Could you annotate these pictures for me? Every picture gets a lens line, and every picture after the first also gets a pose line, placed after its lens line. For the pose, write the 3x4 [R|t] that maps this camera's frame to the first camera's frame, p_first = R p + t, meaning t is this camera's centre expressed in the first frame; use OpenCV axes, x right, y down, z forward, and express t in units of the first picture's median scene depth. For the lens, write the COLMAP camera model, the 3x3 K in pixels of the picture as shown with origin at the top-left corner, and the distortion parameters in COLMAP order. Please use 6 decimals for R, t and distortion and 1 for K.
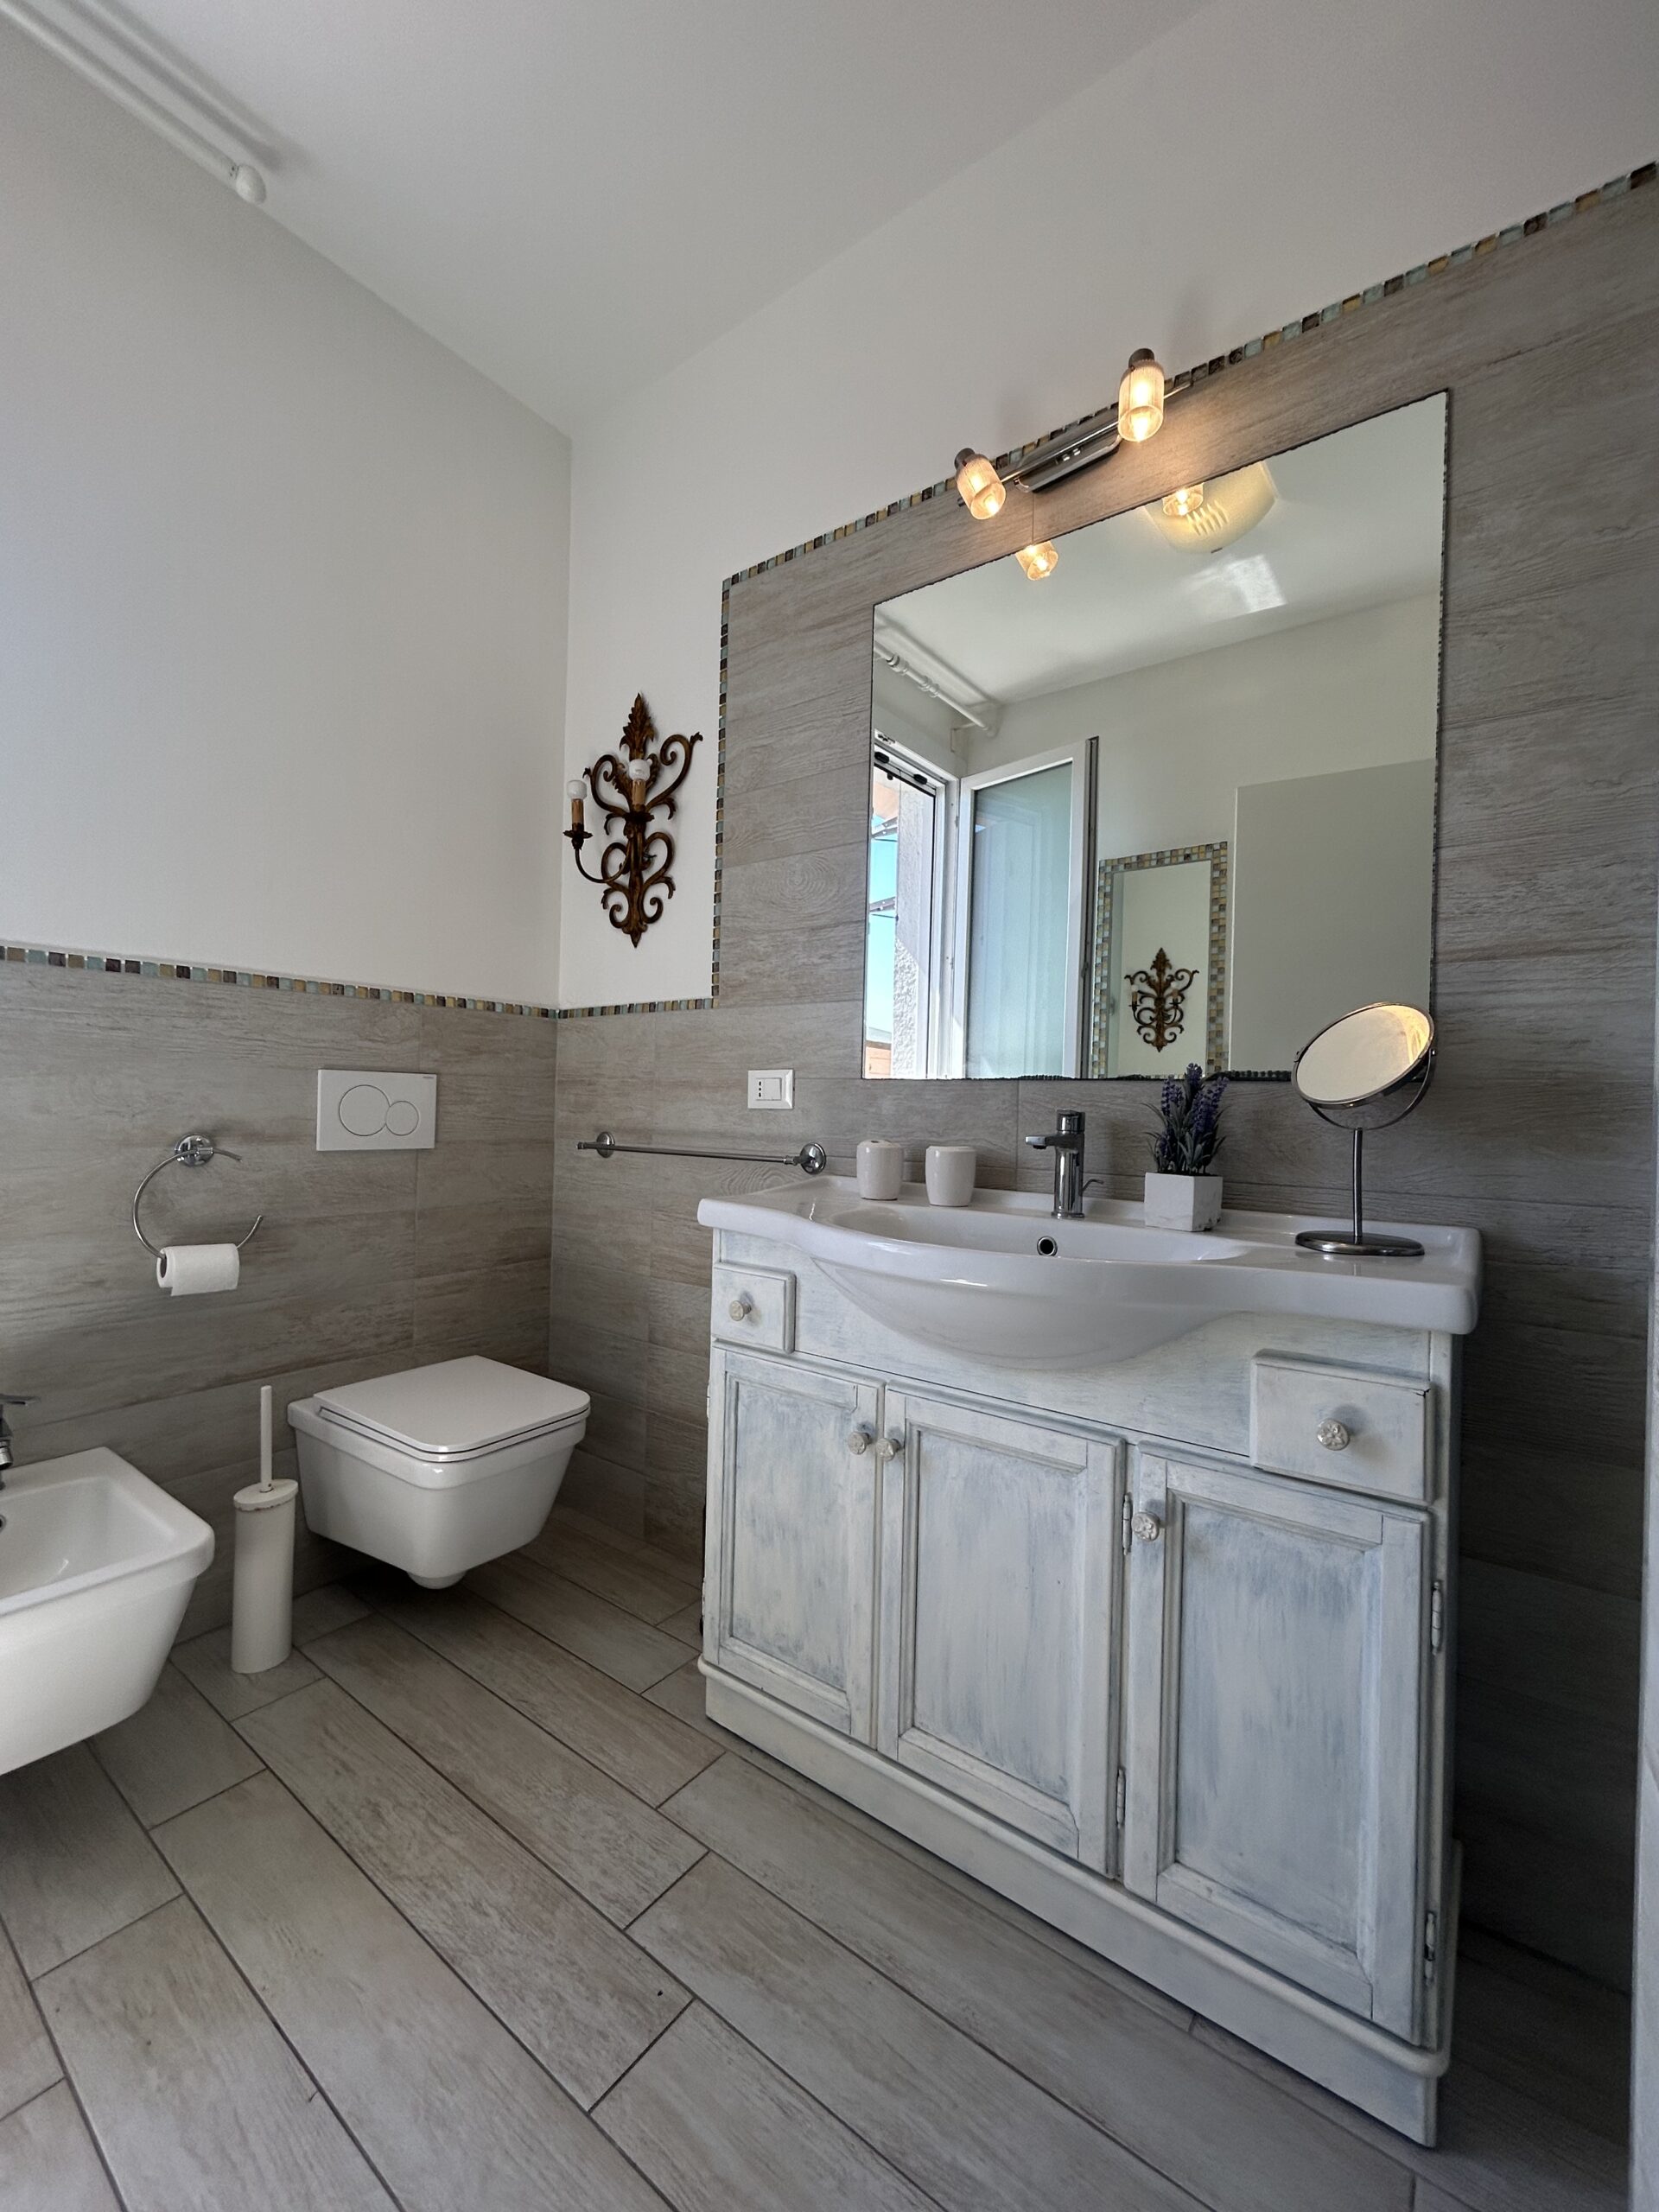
lens RADIAL K [[892.5, 0, 828.8], [0, 892.5, 1090.5], [0, 0, 1]] dist [0.000957, 0.000091]
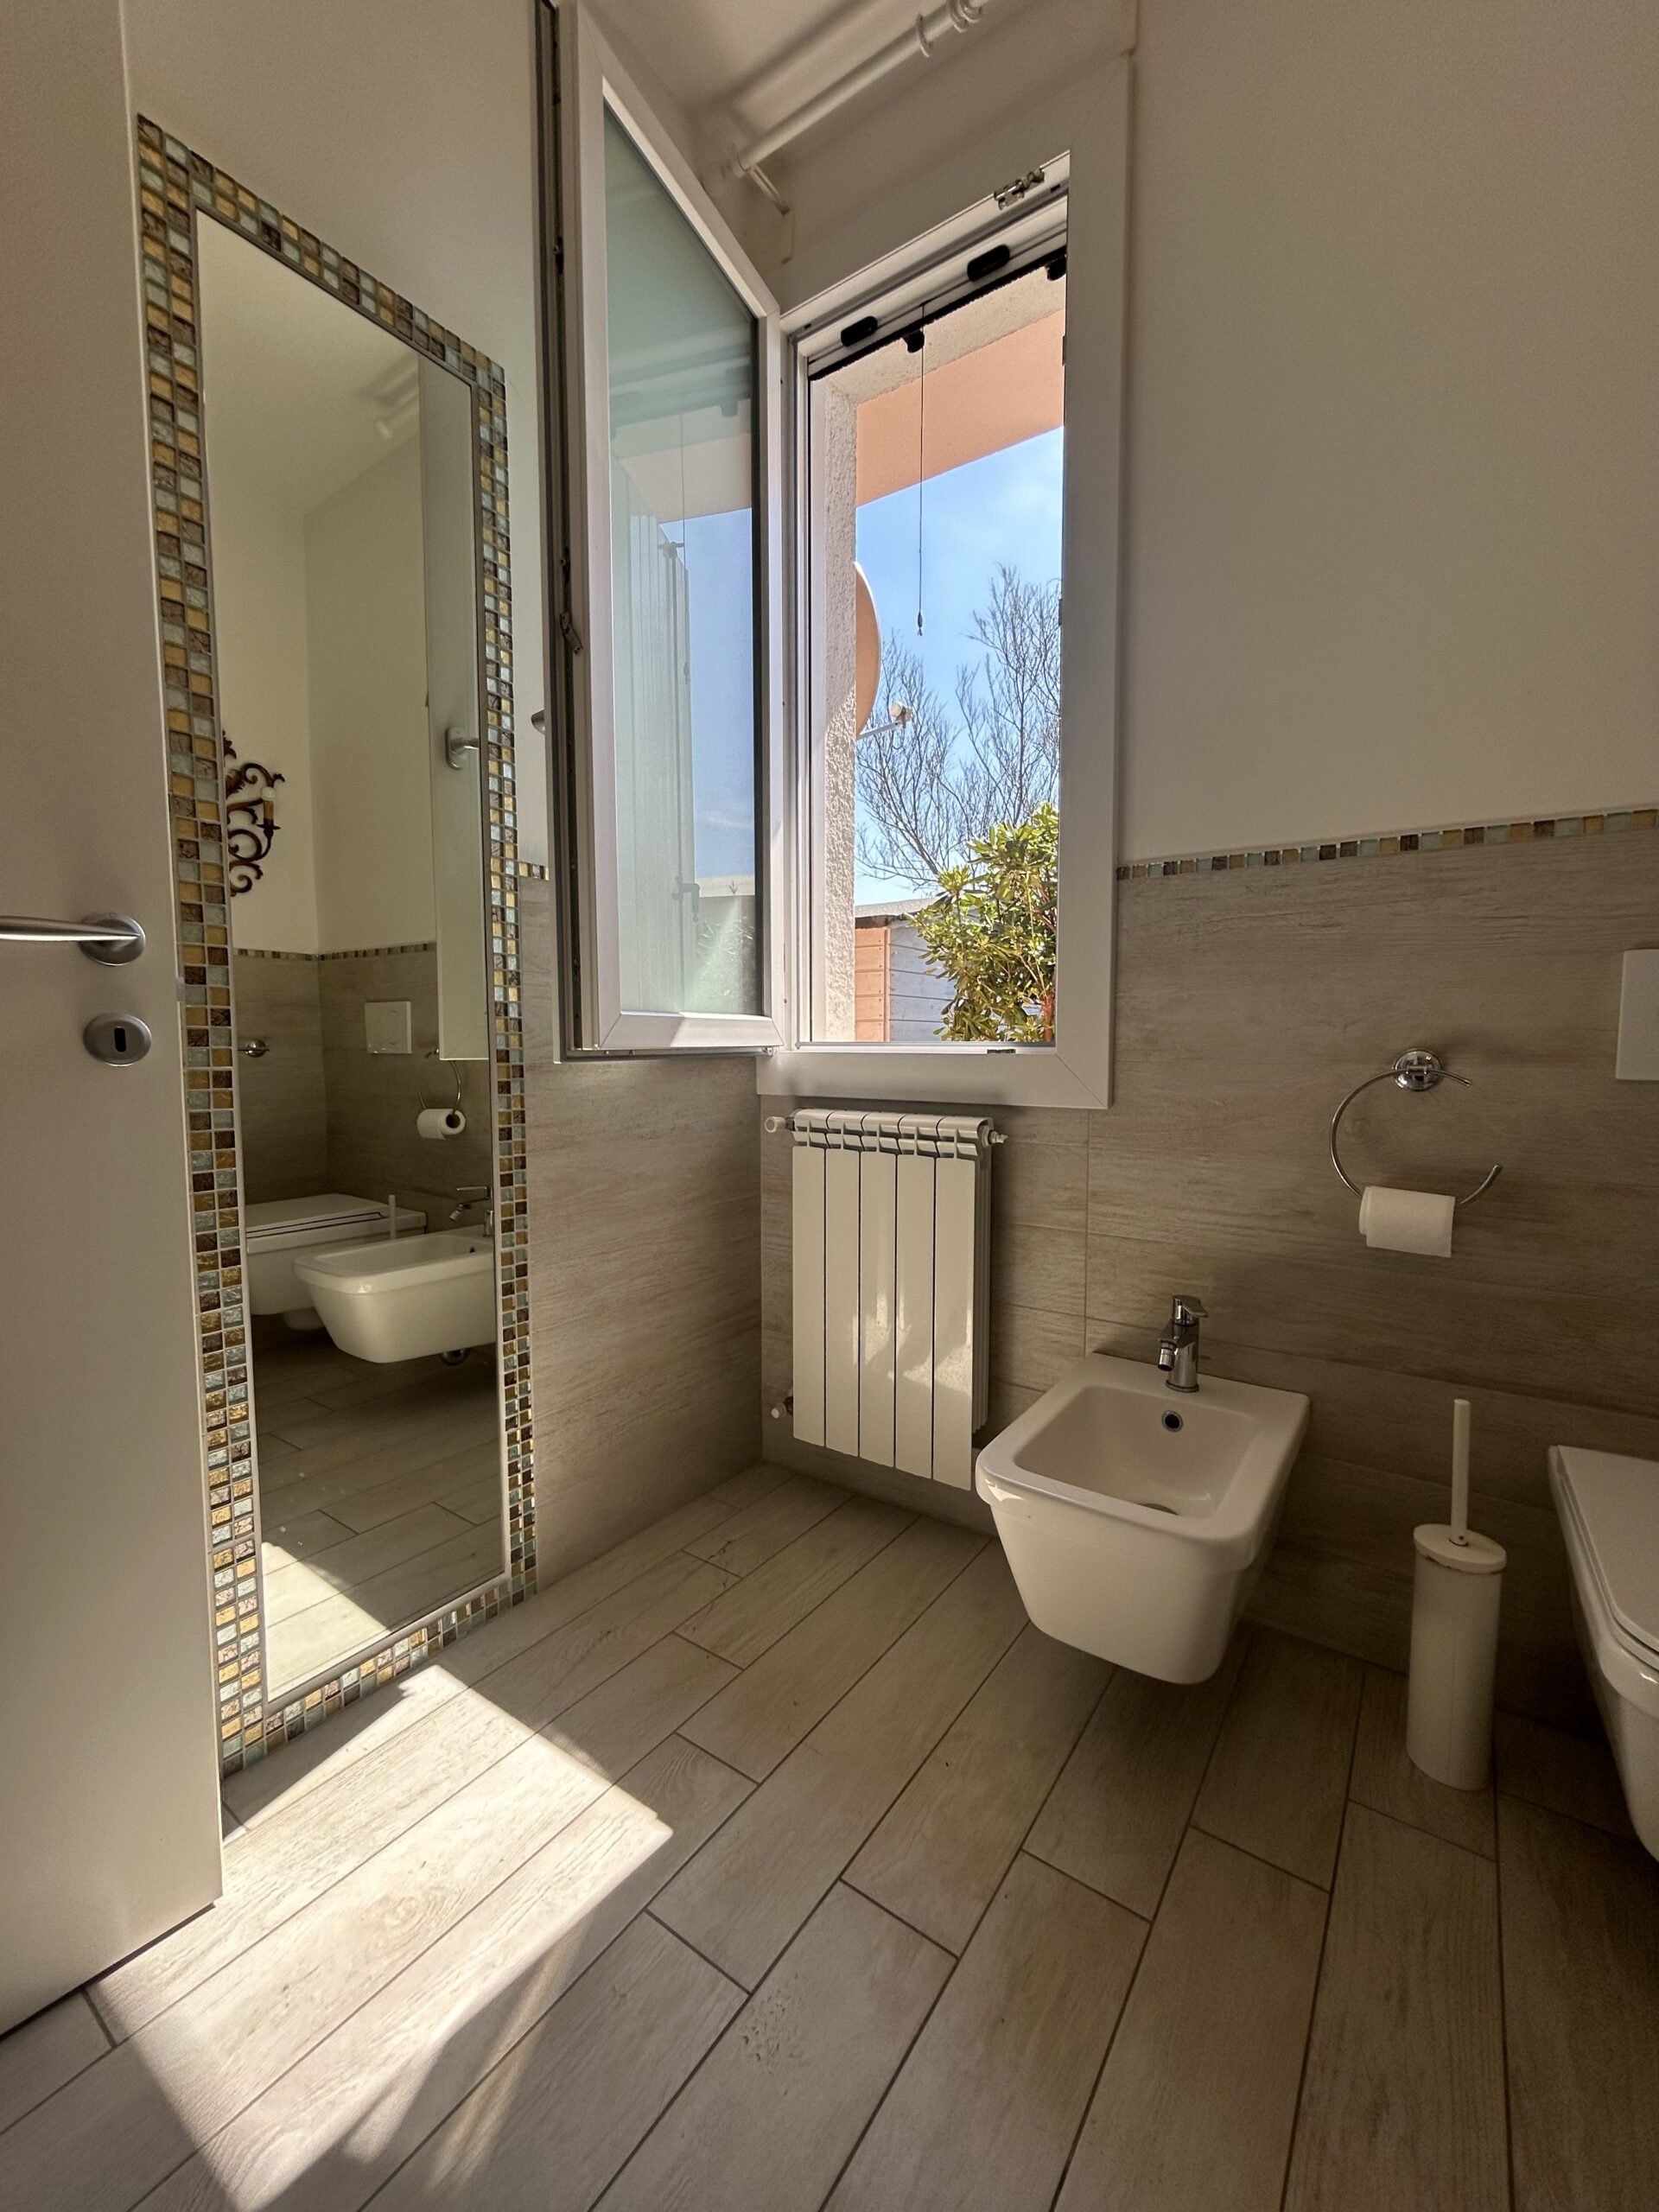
lens RADIAL K [[903.7, 0, 824.6], [0, 903.7, 1097.8], [0, 0, 1]] dist [0.001502, 0.000417]
pose [[0.029482, 0.042209, -0.998674, 0.071460], [0.014143, 0.998990, 0.042640, 0.055572], [0.999465, -0.015382, 0.028855, 0.506824]]
